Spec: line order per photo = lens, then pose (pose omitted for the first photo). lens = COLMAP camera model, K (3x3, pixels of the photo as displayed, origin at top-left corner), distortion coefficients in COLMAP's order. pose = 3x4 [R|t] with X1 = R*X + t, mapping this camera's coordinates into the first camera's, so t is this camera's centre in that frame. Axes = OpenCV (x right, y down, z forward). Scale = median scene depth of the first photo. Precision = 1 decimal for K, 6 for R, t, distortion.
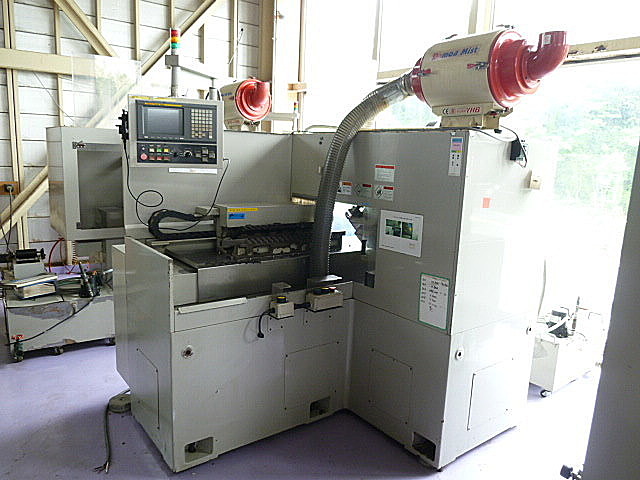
lens RADIAL K [[483.1, 0, 318.3], [0, 483.1, 239.9], [0, 0, 1]] dist [-0.023560, -0.003871]
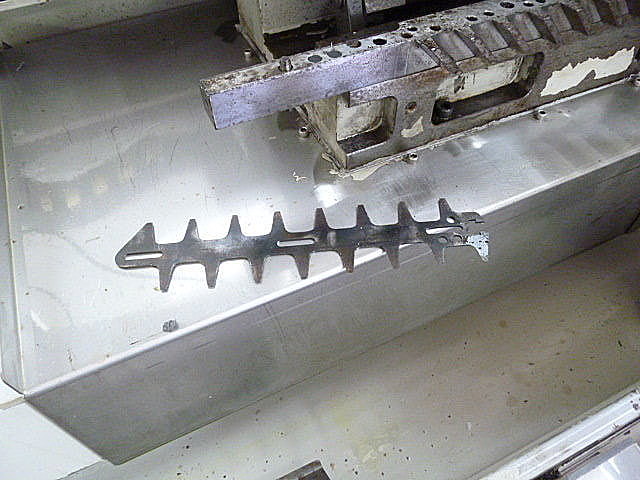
lens RADIAL K [[483.1, 0, 322.5], [0, 483.1, 239.6], [0, 0, 1]] dist [-0.023560, -0.003871]
pose [[0.978655, 0.133737, -0.156041, -0.138122], [0.004397, 0.745488, 0.666505, -0.048532], [0.205463, -0.652964, 0.728987, 0.838070]]
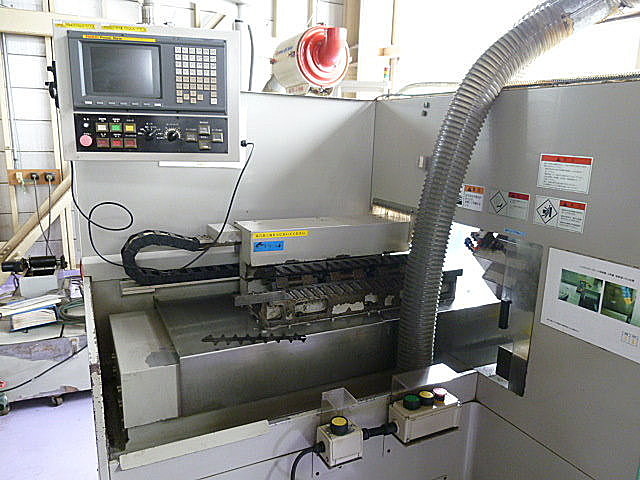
lens RADIAL K [[483.1, 0, 320.7], [0, 483.1, 242.1], [0, 0, 1]] dist [-0.023560, -0.003871]
pose [[0.983584, 0.031277, -0.177720, -0.010644], [-0.024034, 0.998796, 0.042761, -0.078945], [0.178844, -0.037788, 0.983152, 0.460093]]
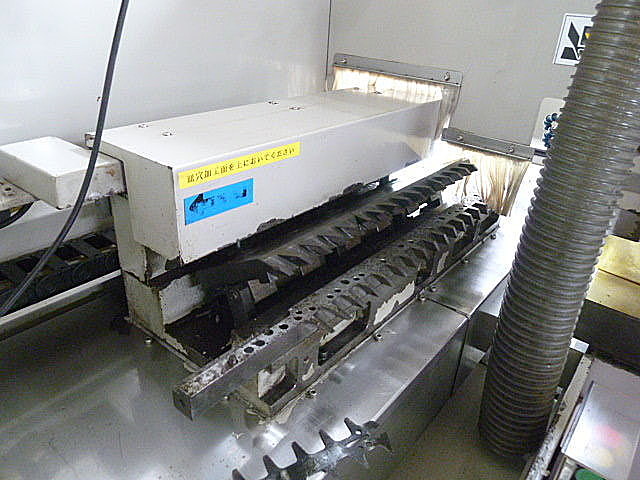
lens RADIAL K [[483.1, 0, 320.7], [0, 483.1, 238.8], [0, 0, 1]] dist [-0.023560, -0.003871]
pose [[0.966953, -0.096943, 0.235805, -0.178437], [0.019282, 0.950048, 0.311509, -0.095768], [-0.254225, -0.296667, 0.920521, 0.798384]]
